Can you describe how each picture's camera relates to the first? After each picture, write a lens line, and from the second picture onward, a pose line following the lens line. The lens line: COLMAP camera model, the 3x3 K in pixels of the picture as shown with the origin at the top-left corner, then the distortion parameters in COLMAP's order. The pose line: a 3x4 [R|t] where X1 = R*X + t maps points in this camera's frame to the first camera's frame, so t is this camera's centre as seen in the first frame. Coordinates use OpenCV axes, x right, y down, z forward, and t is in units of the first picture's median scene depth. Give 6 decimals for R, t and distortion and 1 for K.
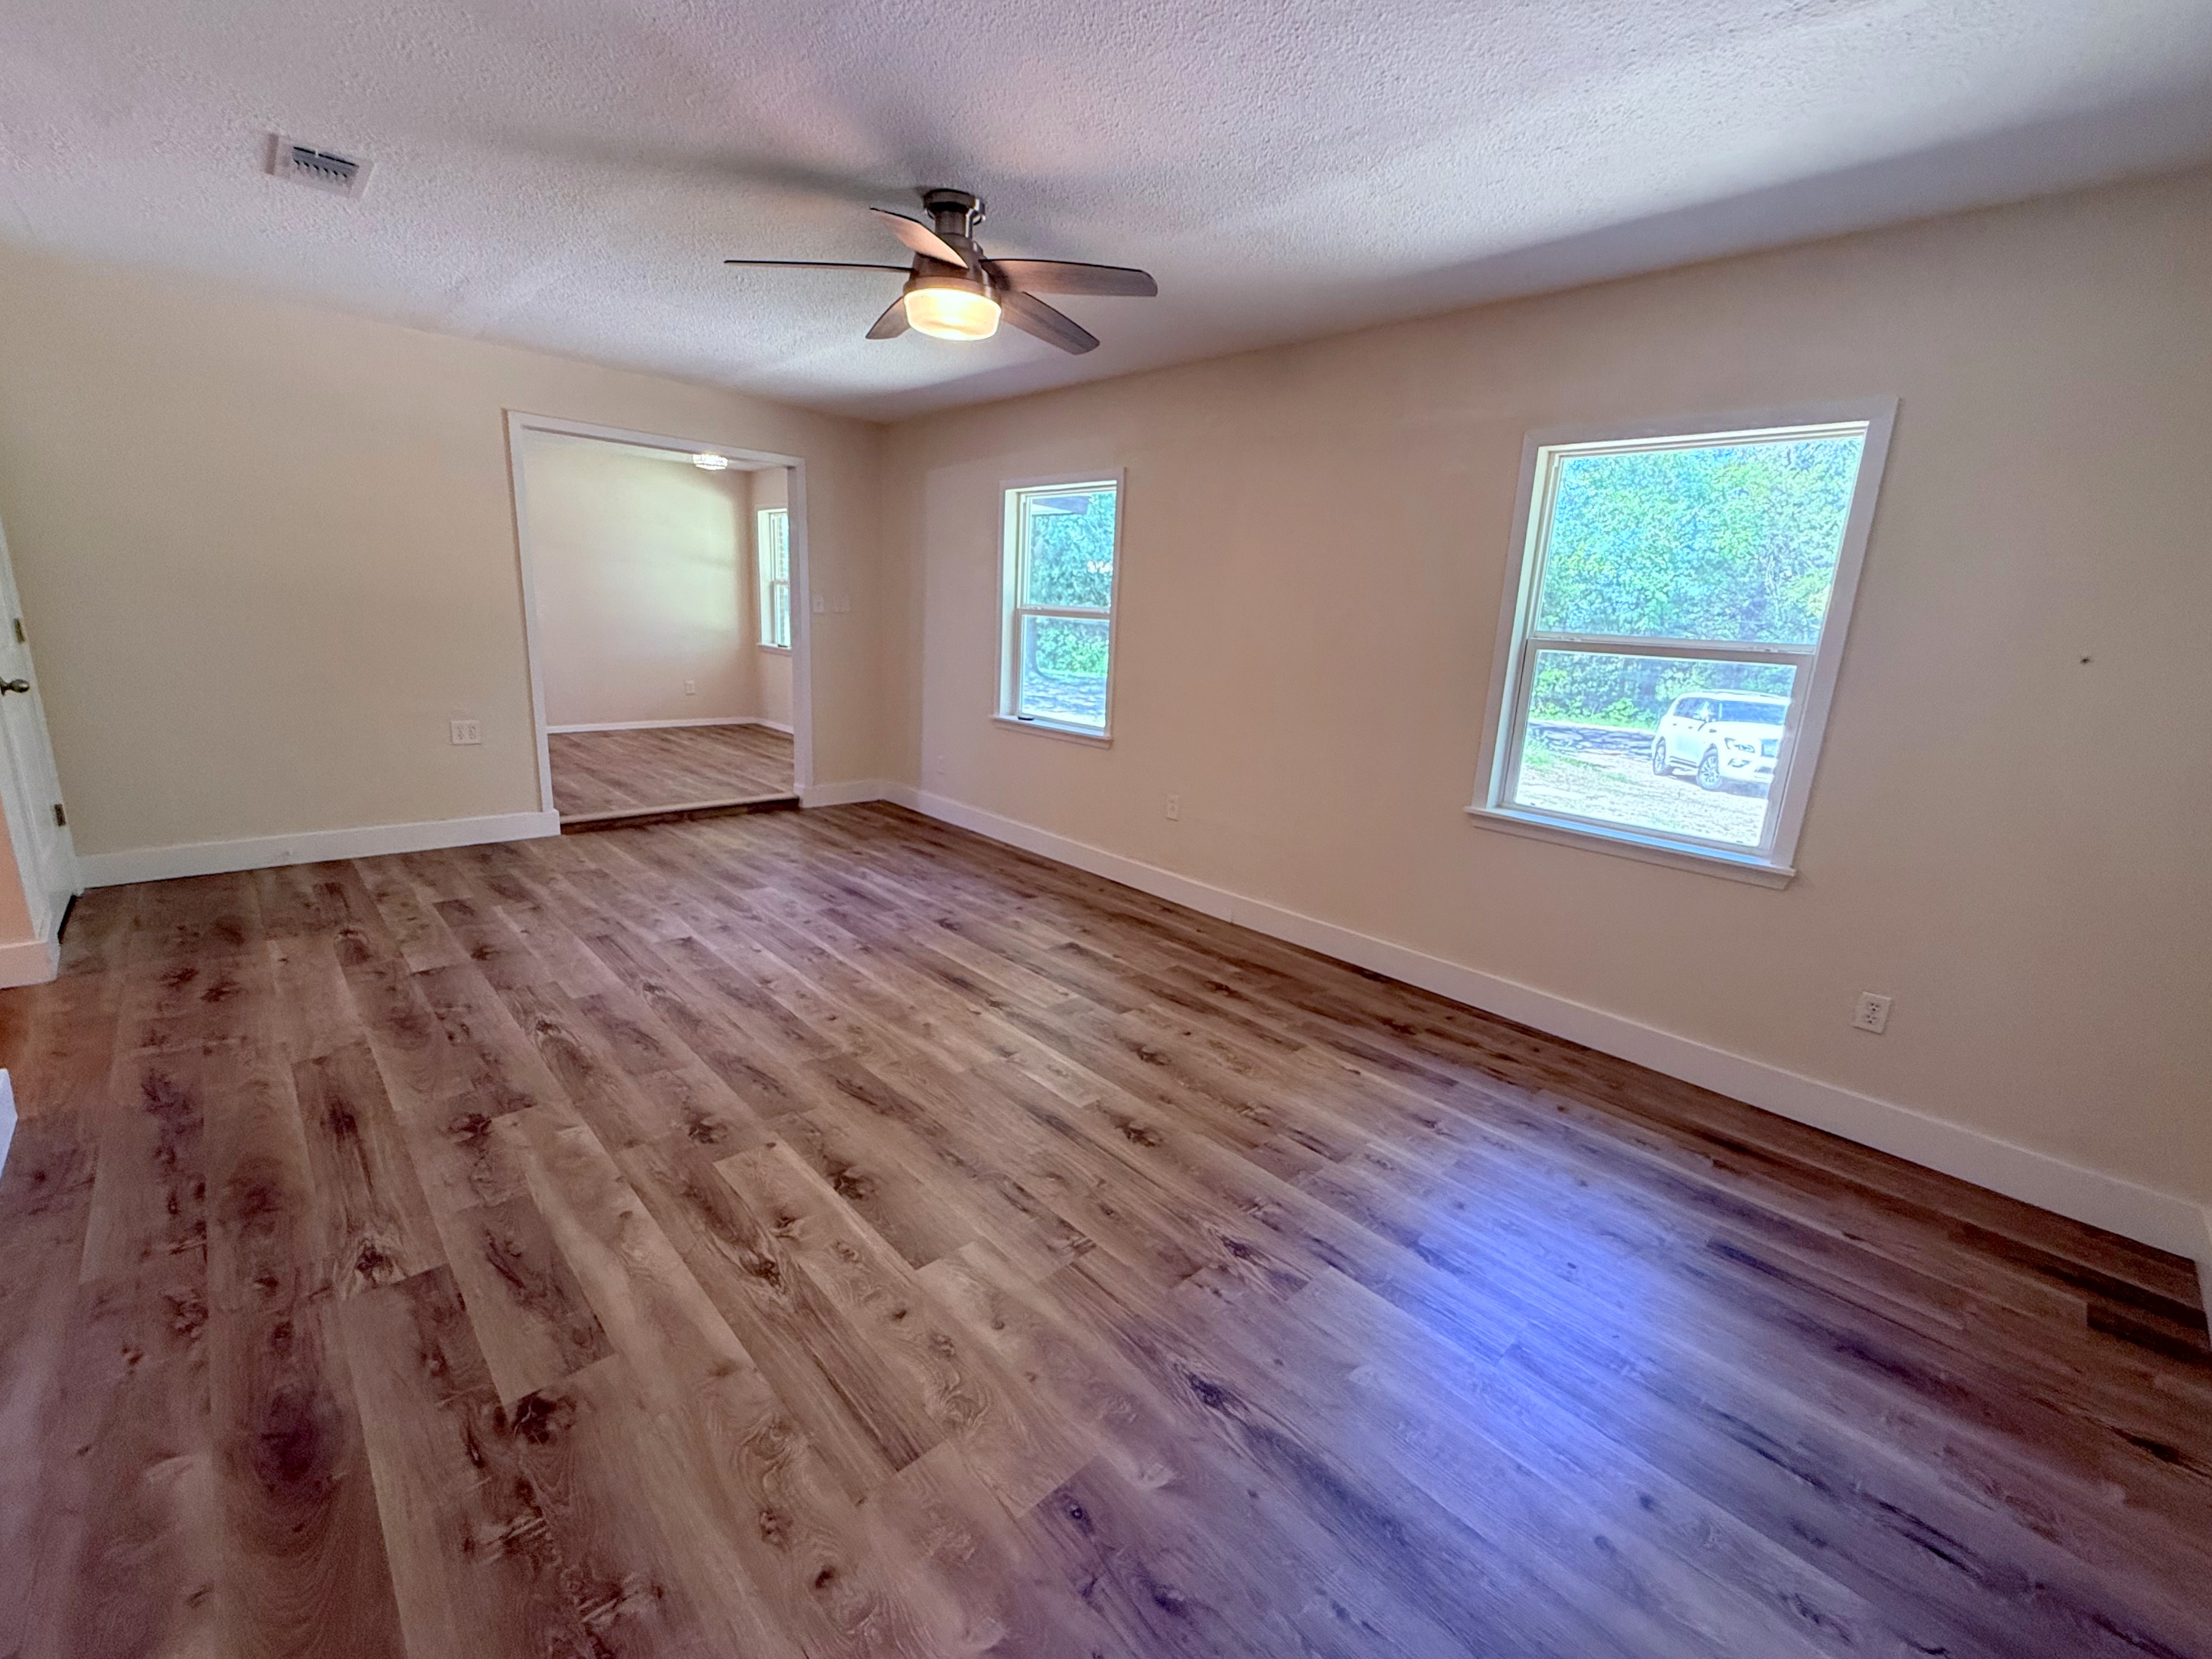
lens RADIAL K [[905.0, 0, 1094.6], [0, 905.0, 824.6], [0, 0, 1]] dist [0.000131, 0.000307]
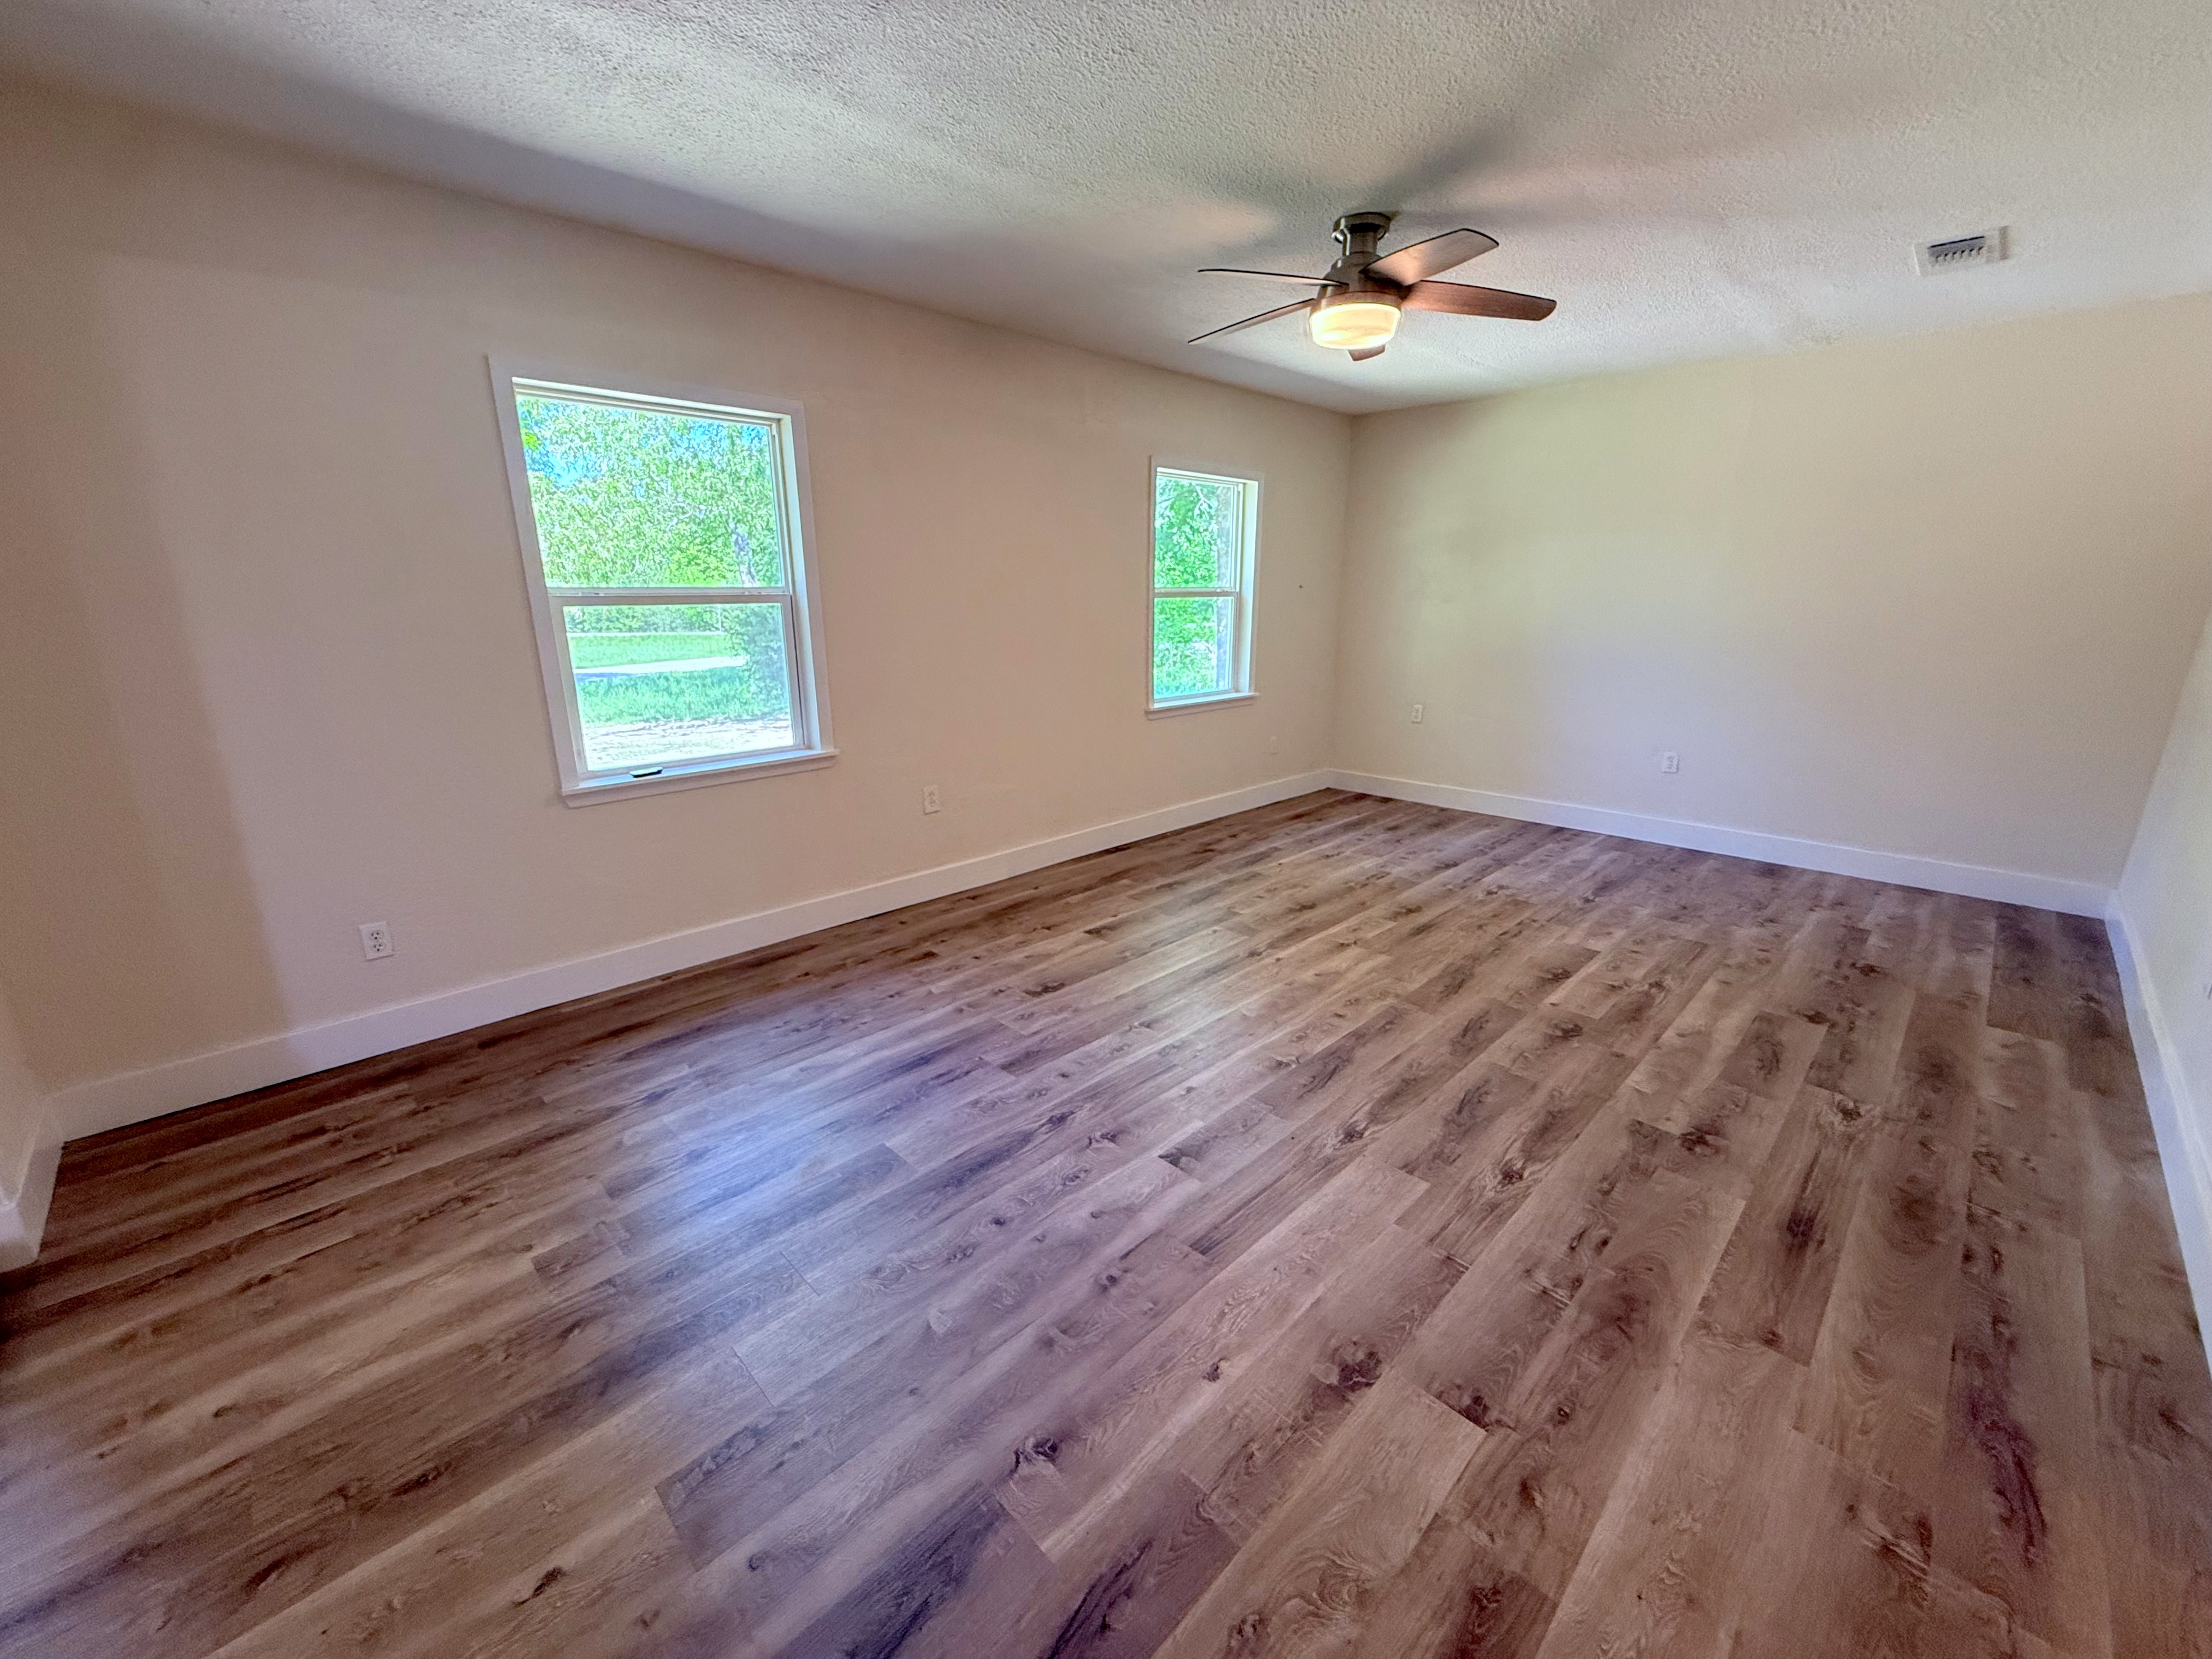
lens RADIAL K [[883.9, 0, 1097.7], [0, 883.9, 831.1], [0, 0, 1]] dist [0.001940, 0.000255]
pose [[-0.011094, -0.316851, 0.948410, -1.140194], [0.233094, 0.921520, 0.310594, -0.334808], [-0.972391, 0.224514, 0.063632, 1.146861]]
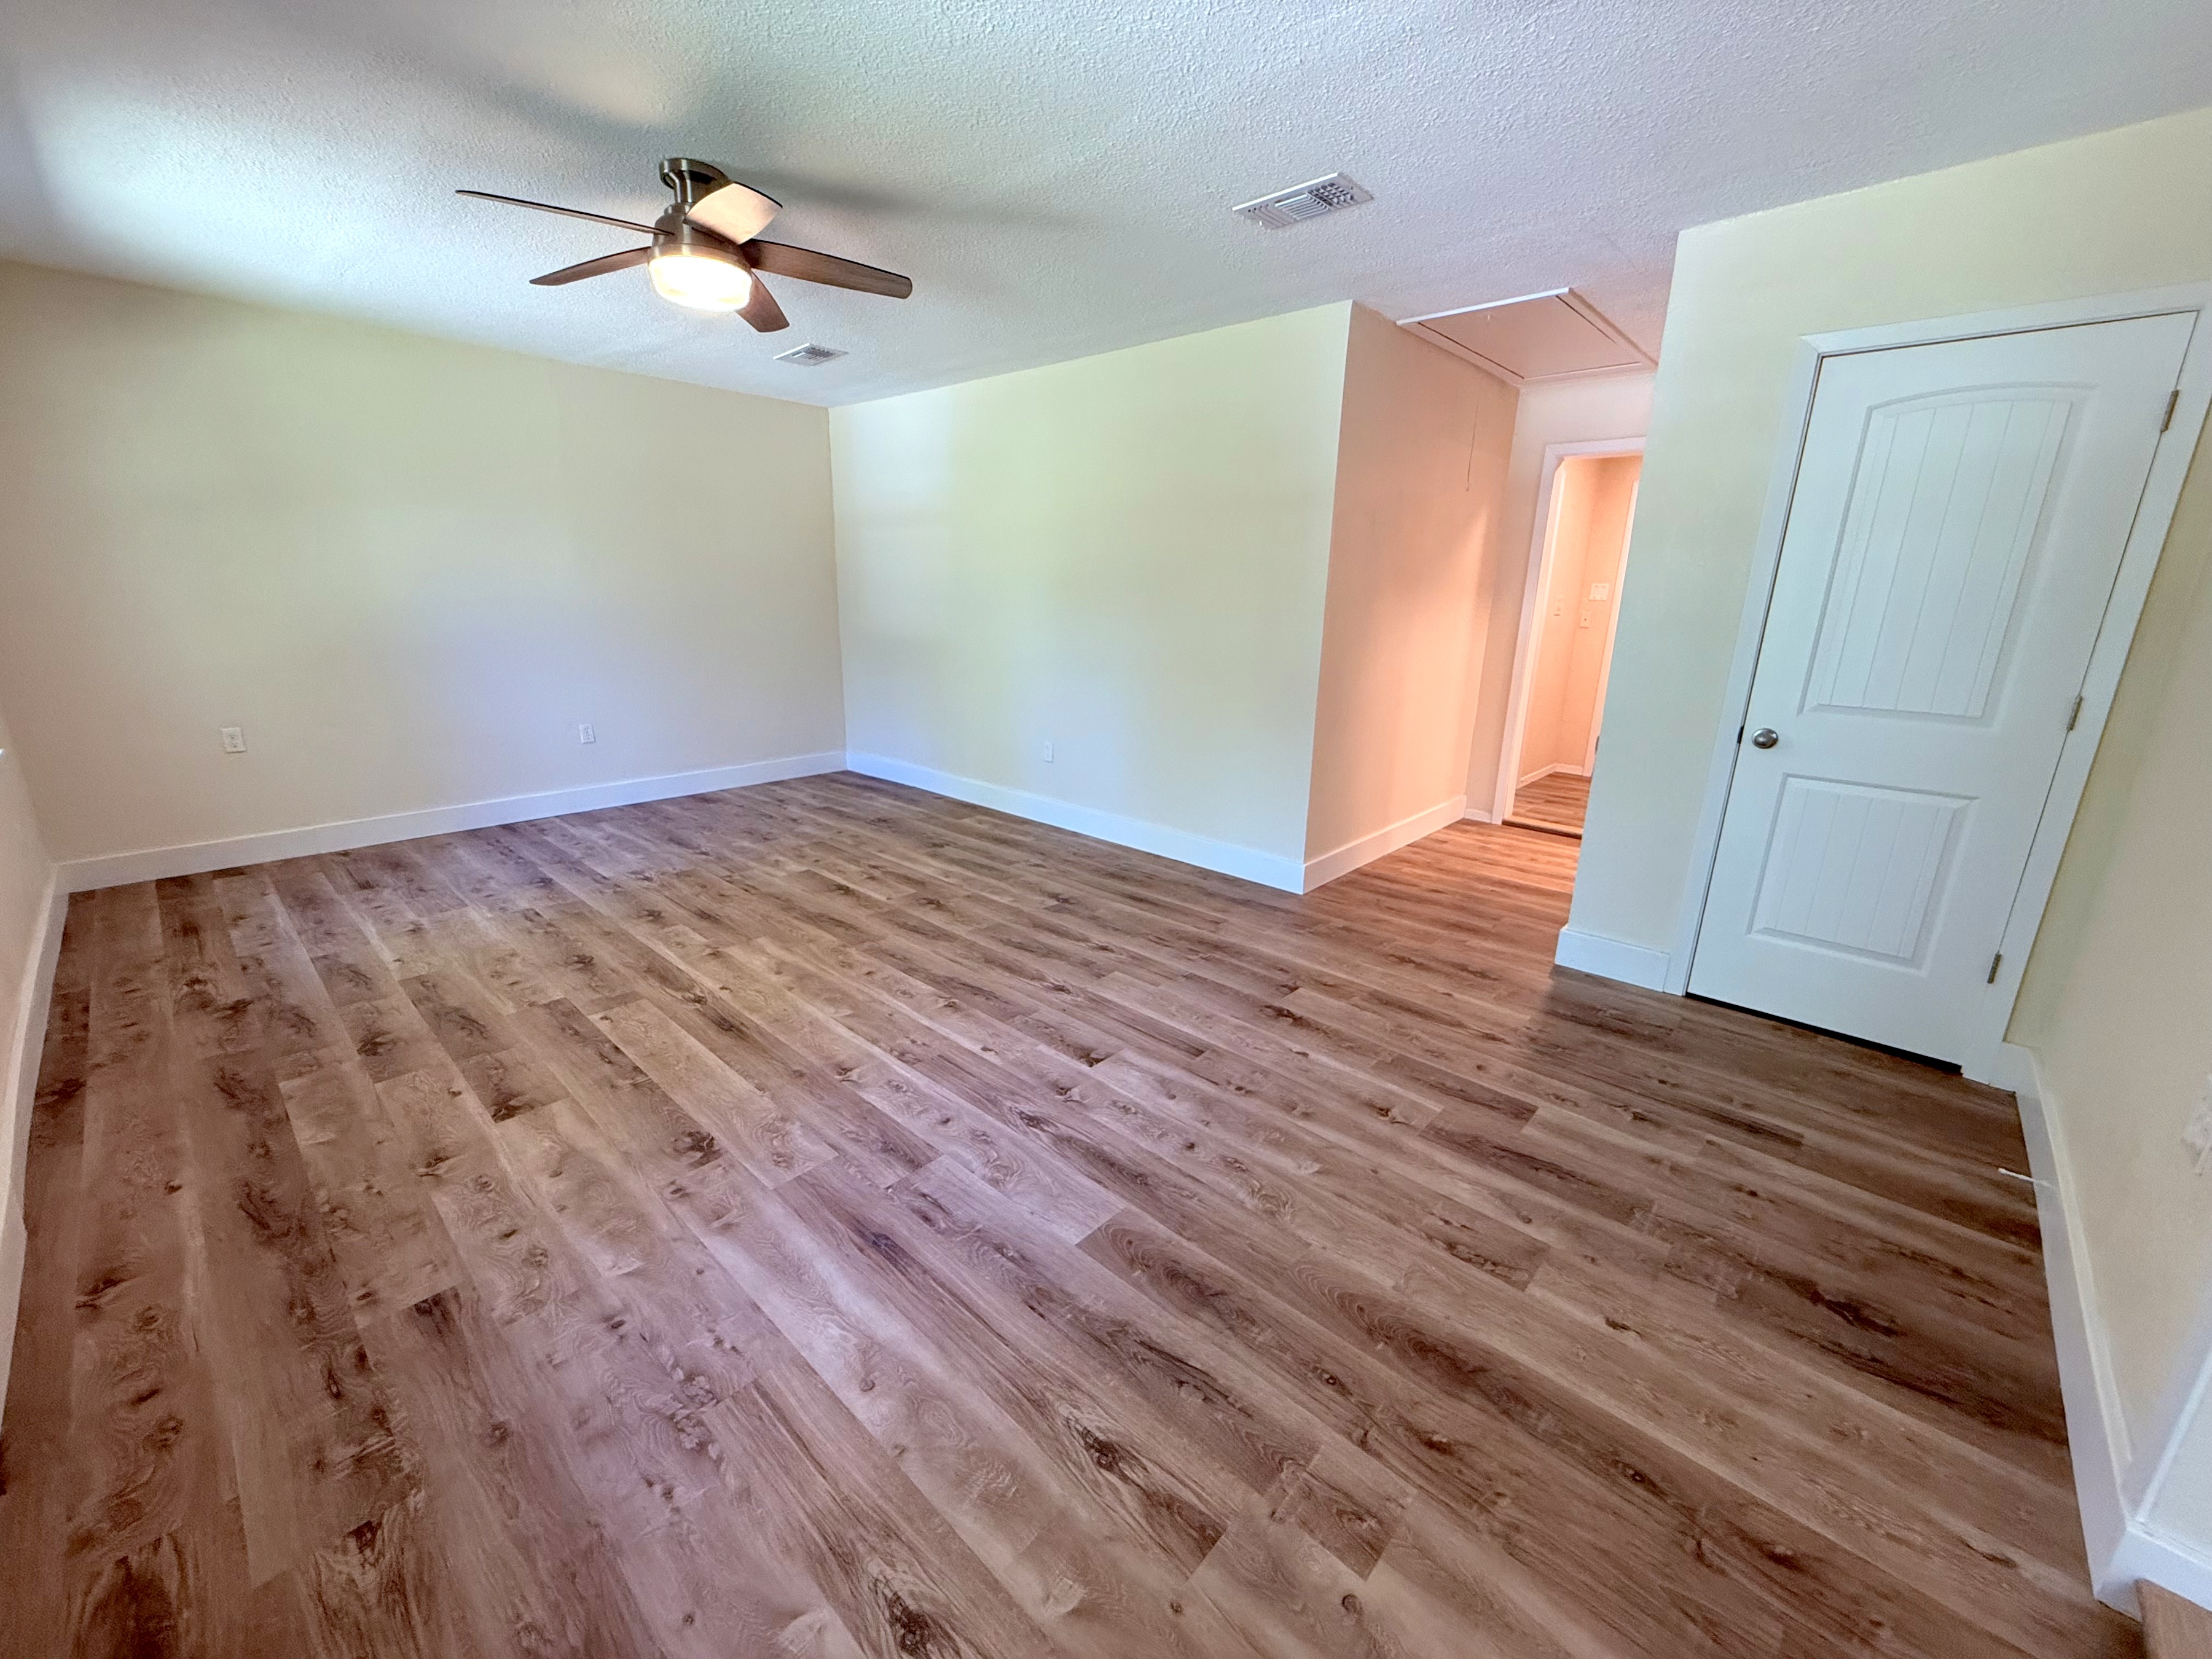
lens RADIAL K [[877.9, 0, 1098.9], [0, 877.9, 828.1], [0, 0, 1]] dist [-0.000105, 0.000133]
pose [[-0.995364, -0.054424, -0.079304, -0.465440], [-0.085975, 0.873094, 0.479912, -0.451432], [0.043121, 0.484505, -0.873725, 1.824050]]
